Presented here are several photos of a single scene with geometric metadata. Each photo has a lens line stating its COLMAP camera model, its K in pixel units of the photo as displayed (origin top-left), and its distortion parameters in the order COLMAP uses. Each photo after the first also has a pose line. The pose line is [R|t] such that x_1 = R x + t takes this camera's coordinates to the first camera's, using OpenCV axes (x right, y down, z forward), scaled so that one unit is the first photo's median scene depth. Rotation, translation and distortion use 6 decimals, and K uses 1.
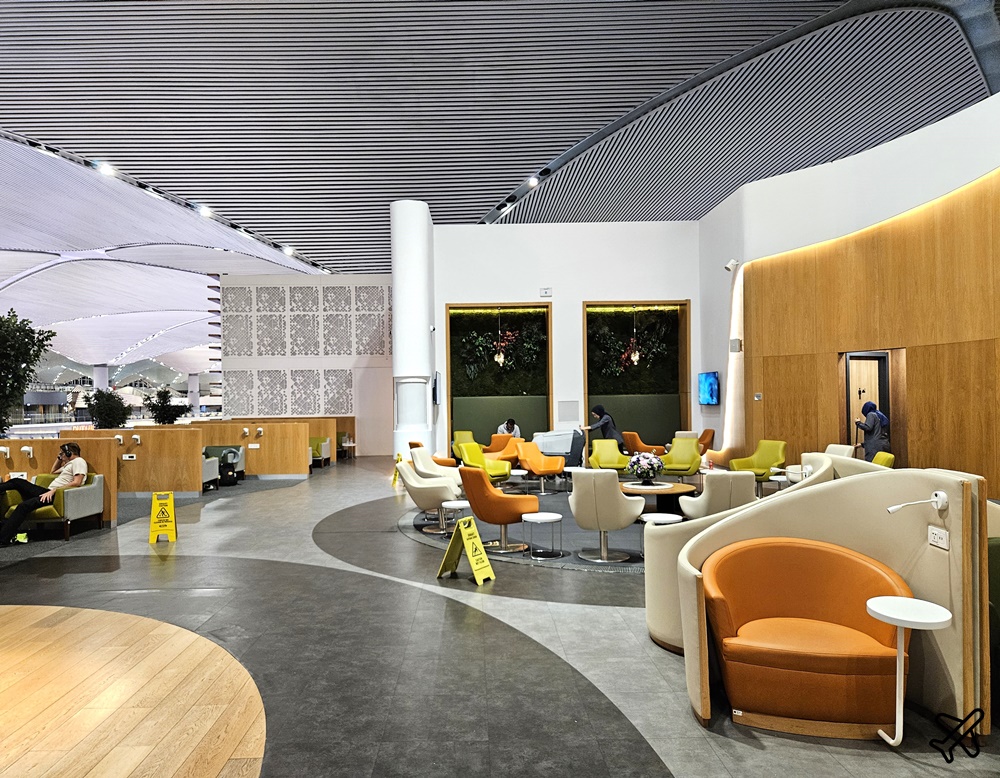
lens RADIAL K [[713.0, 0, 454.6], [0, 713.0, 388.9], [0, 0, 1]] dist [0.047528, 0.000438]
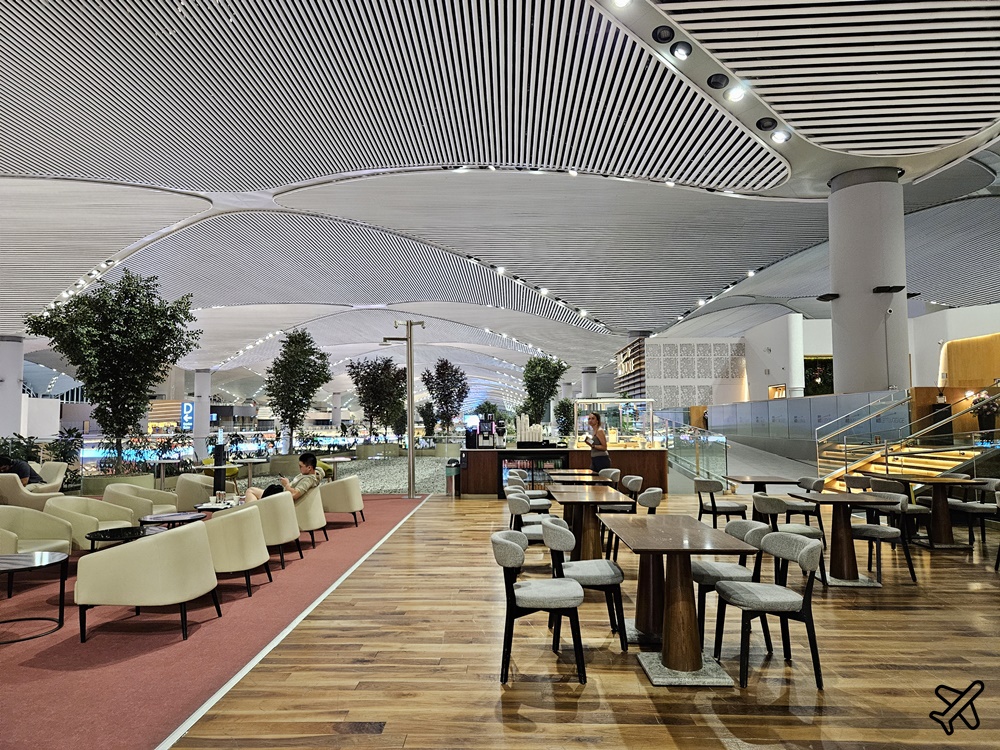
lens RADIAL K [[668.2, 0, 493.5], [0, 668.2, 378.7], [0, 0, 1]] dist [0.084436, -0.067234]
pose [[0.999905, 0.005378, -0.012721, -0.856144], [-0.005952, 0.998946, -0.045516, 0.050267], [0.012463, 0.045587, 0.998883, -1.025738]]
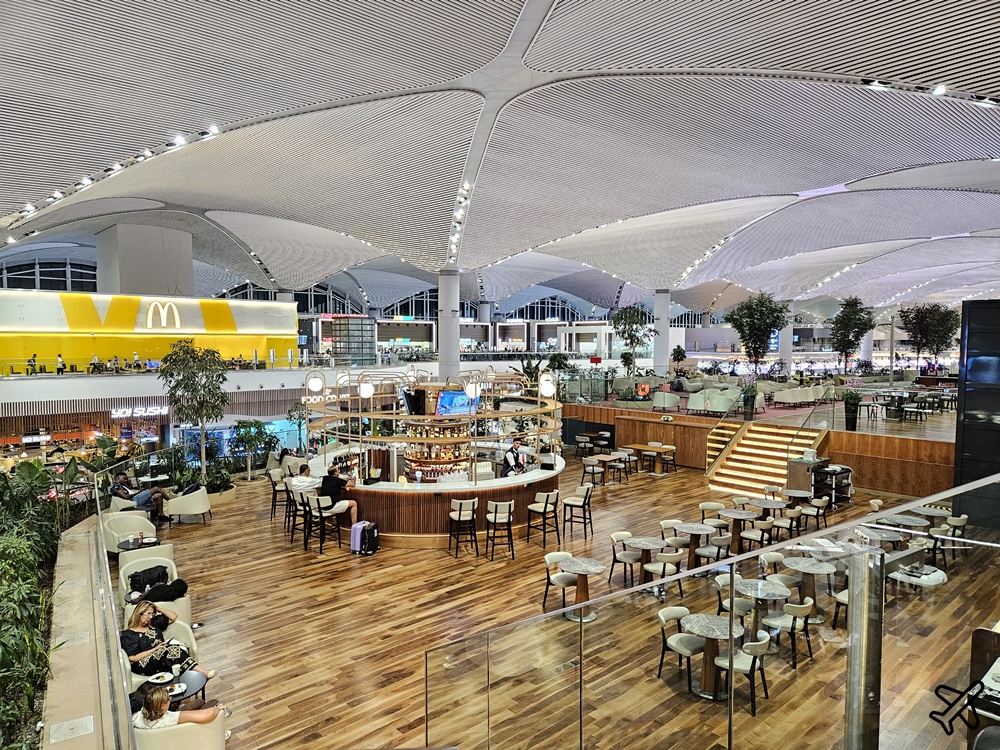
lens RADIAL K [[668.2, 0, 493.5], [0, 668.2, 378.7], [0, 0, 1]] dist [0.084436, -0.067234]
pose [[0.681565, 0.053926, -0.729768, -0.391994], [0.006059, 0.996831, 0.079319, -0.036240], [0.731733, -0.058482, 0.679078, -2.145731]]
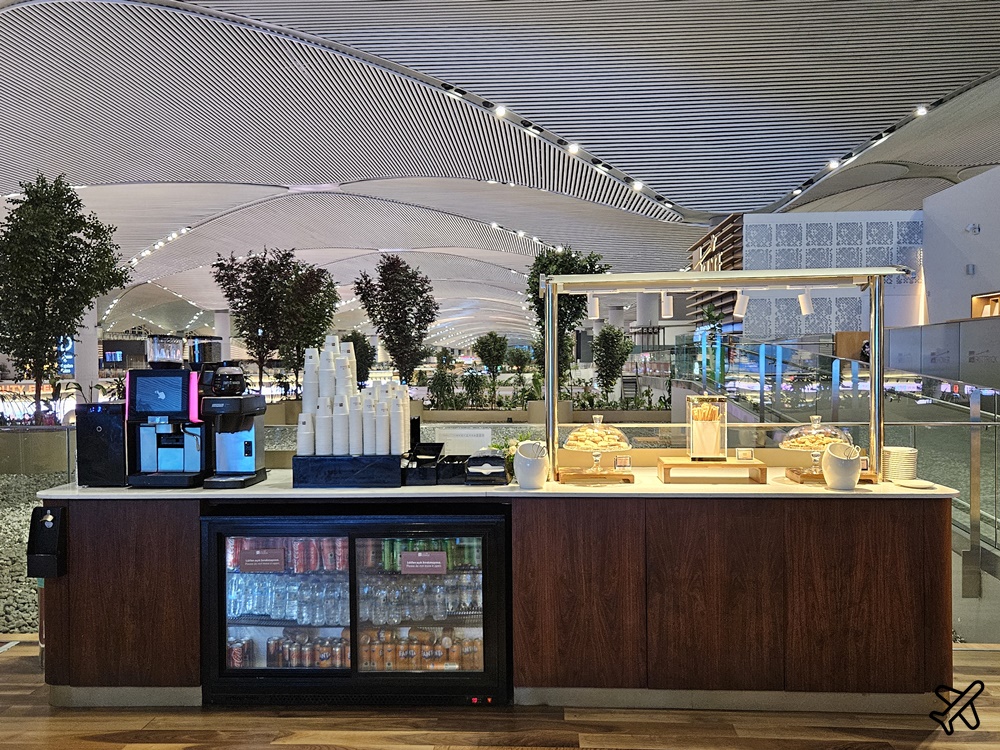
lens RADIAL K [[879.3, 0, 501.8], [0, 879.3, 388.6], [0, 0, 1]] dist [0.064788, -0.004054]
pose [[0.999332, 0.003775, -0.036347, -0.775905], [-0.001987, 0.998792, 0.049095, 0.057384], [0.036489, -0.048990, 0.998133, -0.496435]]
